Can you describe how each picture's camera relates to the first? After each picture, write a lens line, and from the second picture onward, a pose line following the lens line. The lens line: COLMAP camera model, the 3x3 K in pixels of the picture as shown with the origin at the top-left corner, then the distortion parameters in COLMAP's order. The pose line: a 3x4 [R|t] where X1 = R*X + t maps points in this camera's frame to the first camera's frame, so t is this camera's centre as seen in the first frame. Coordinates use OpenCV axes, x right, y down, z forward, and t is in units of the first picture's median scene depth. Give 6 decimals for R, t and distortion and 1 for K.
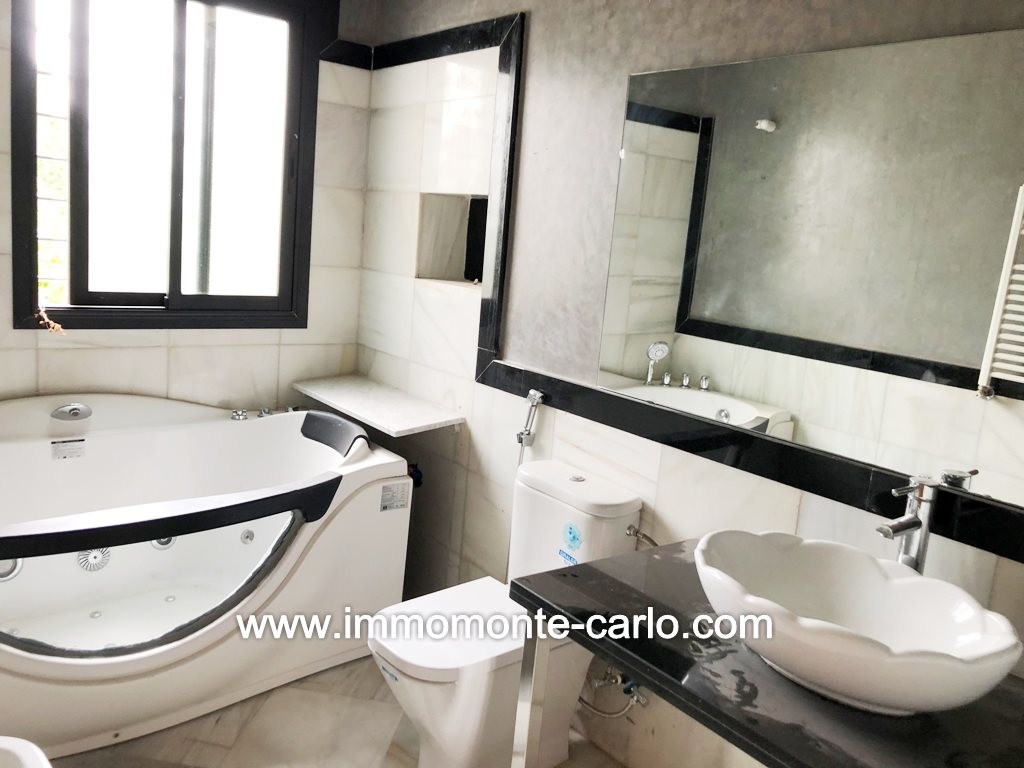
lens RADIAL K [[846.4, 0, 506.7], [0, 846.4, 383.1], [0, 0, 1]] dist [0.004763, 0.008571]
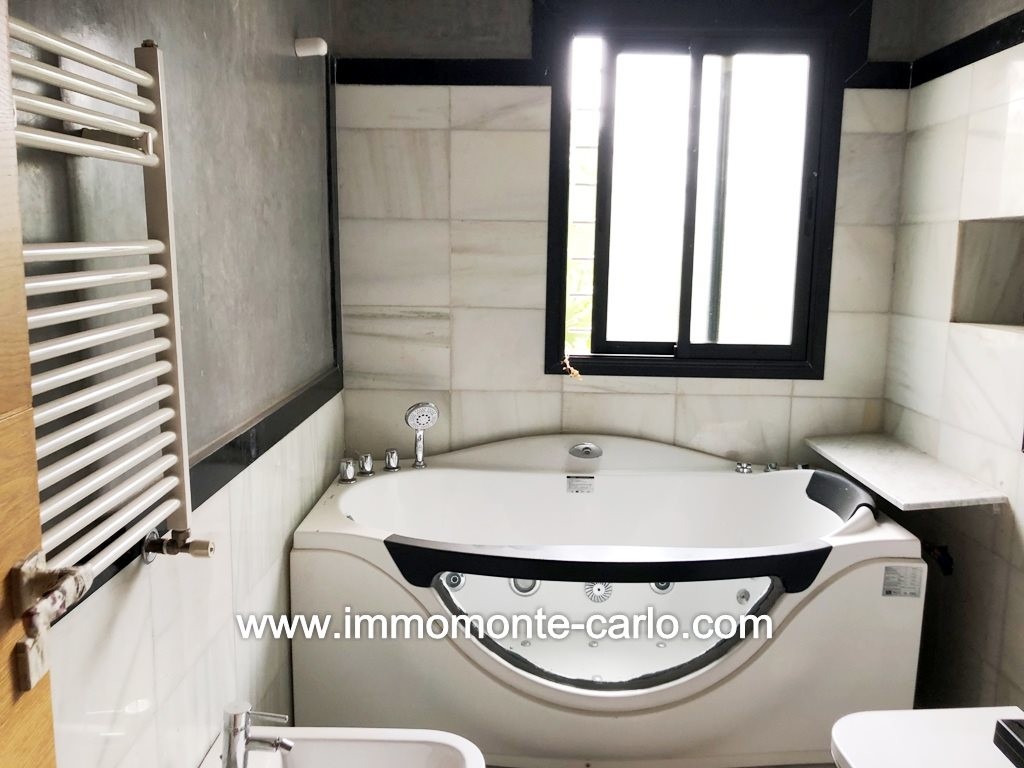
lens RADIAL K [[846.4, 0, 512.0], [0, 846.4, 382.9], [0, 0, 1]] dist [0.004763, 0.008571]
pose [[0.776560, 0.026286, -0.629495, 0.088228], [-0.064311, 0.997218, -0.037695, -0.005660], [0.626752, 0.069756, 0.776090, 0.085511]]
